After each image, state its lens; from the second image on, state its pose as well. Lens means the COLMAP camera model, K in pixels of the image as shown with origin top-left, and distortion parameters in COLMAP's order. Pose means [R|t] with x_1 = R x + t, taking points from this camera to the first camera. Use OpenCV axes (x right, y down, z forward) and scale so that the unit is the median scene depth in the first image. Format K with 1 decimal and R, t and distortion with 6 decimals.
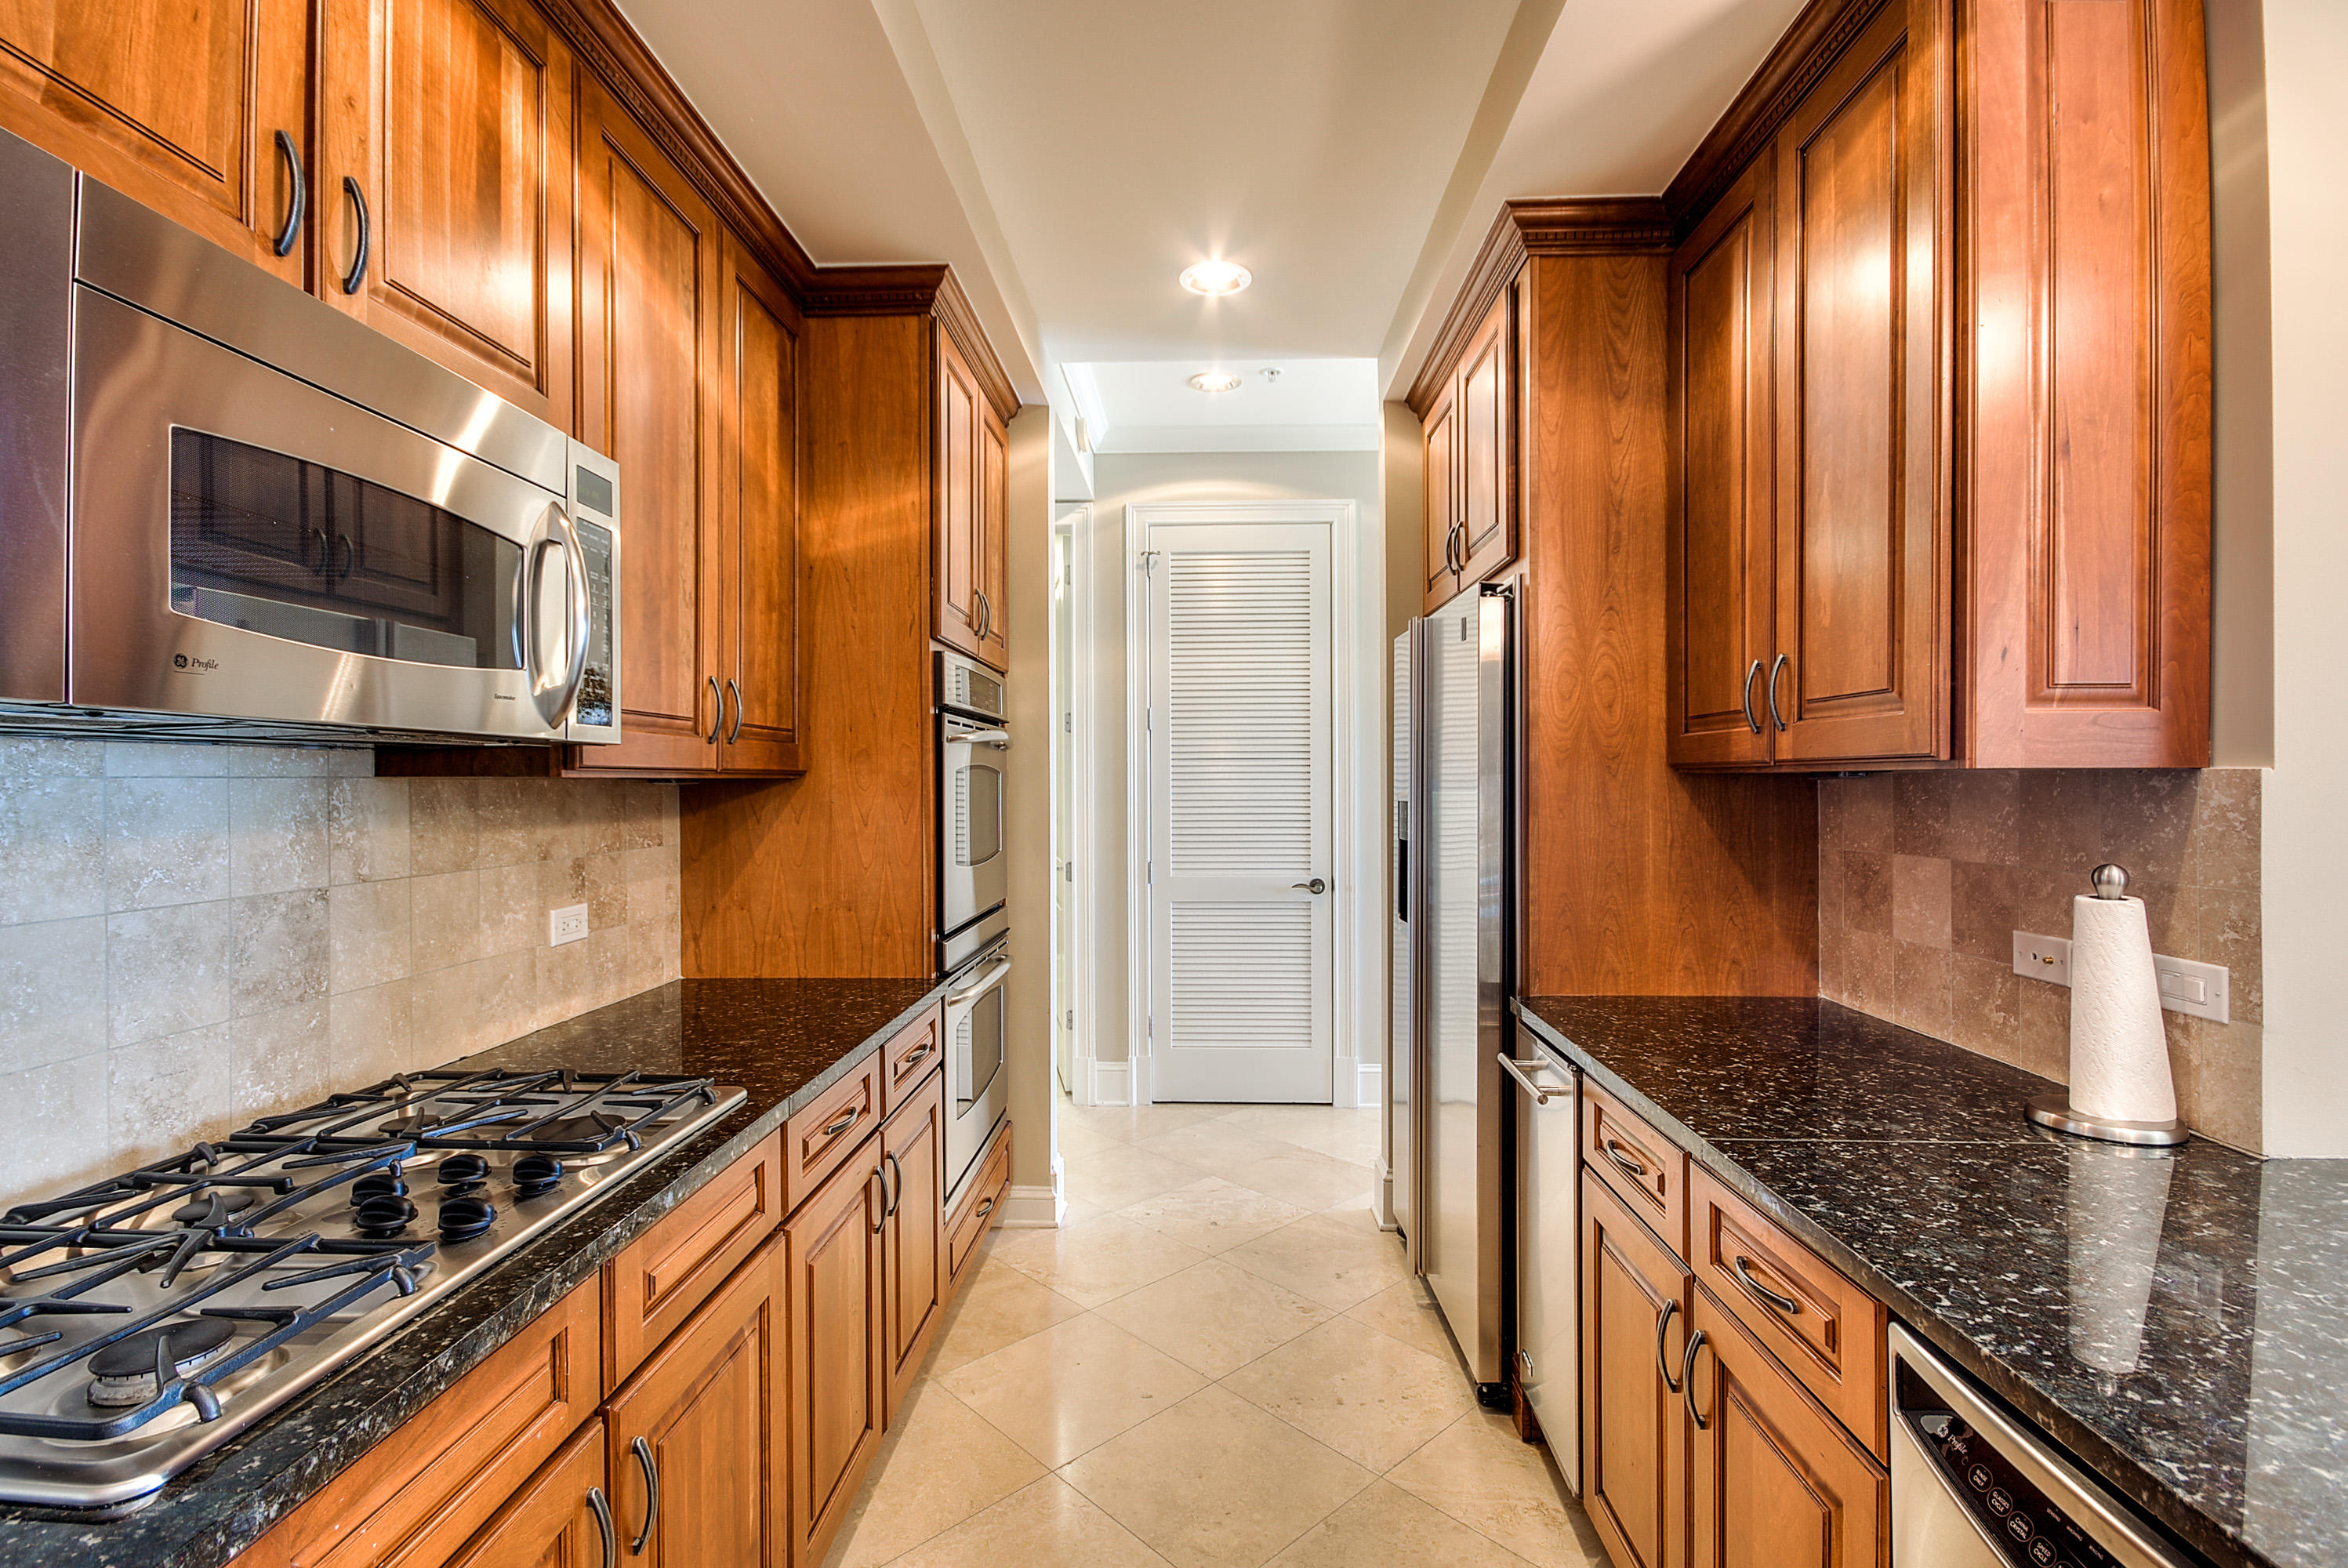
lens RADIAL K [[1073.9, 0, 1170.5], [0, 1073.9, 784.8], [0, 0, 1]] dist [0.001549, 0.000077]
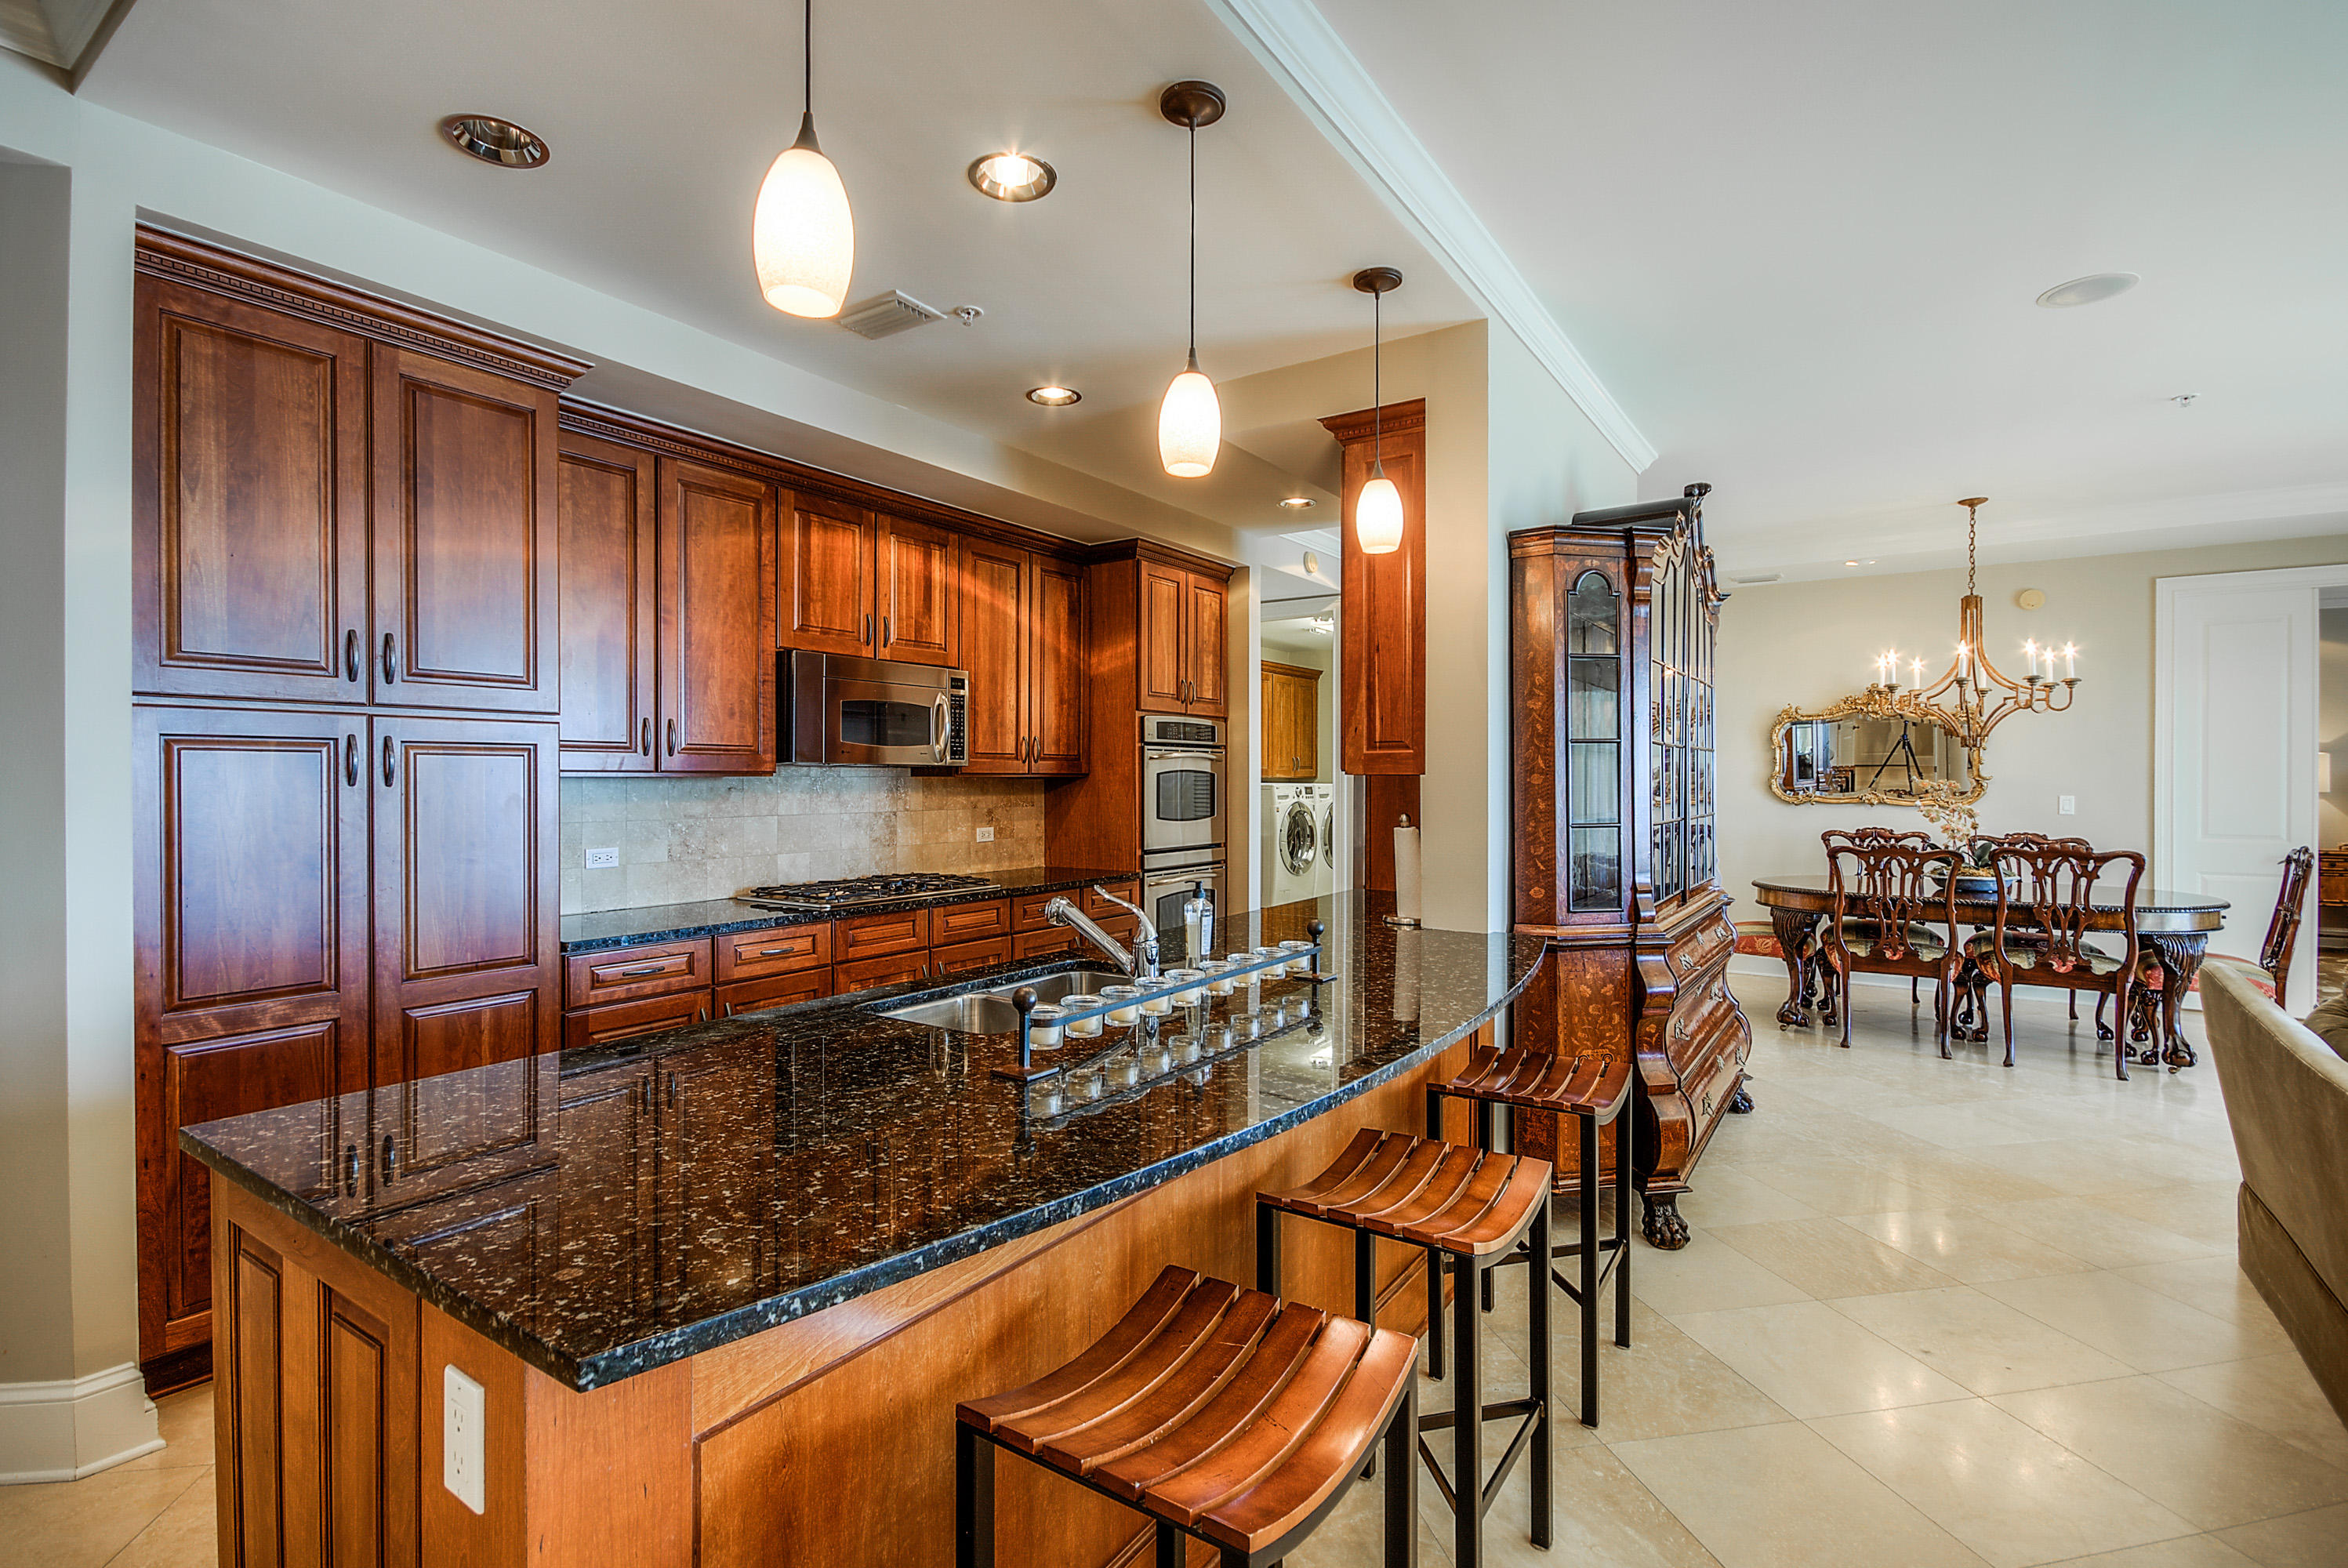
lens RADIAL K [[1073.9, 0, 1170.5], [0, 1073.9, 784.8], [0, 0, 1]] dist [0.001549, 0.000077]
pose [[0.848987, 0.005985, -0.528380, 1.128531], [-0.004174, 0.999981, 0.004620, -0.000731], [0.528398, -0.001717, 0.848995, -0.902814]]
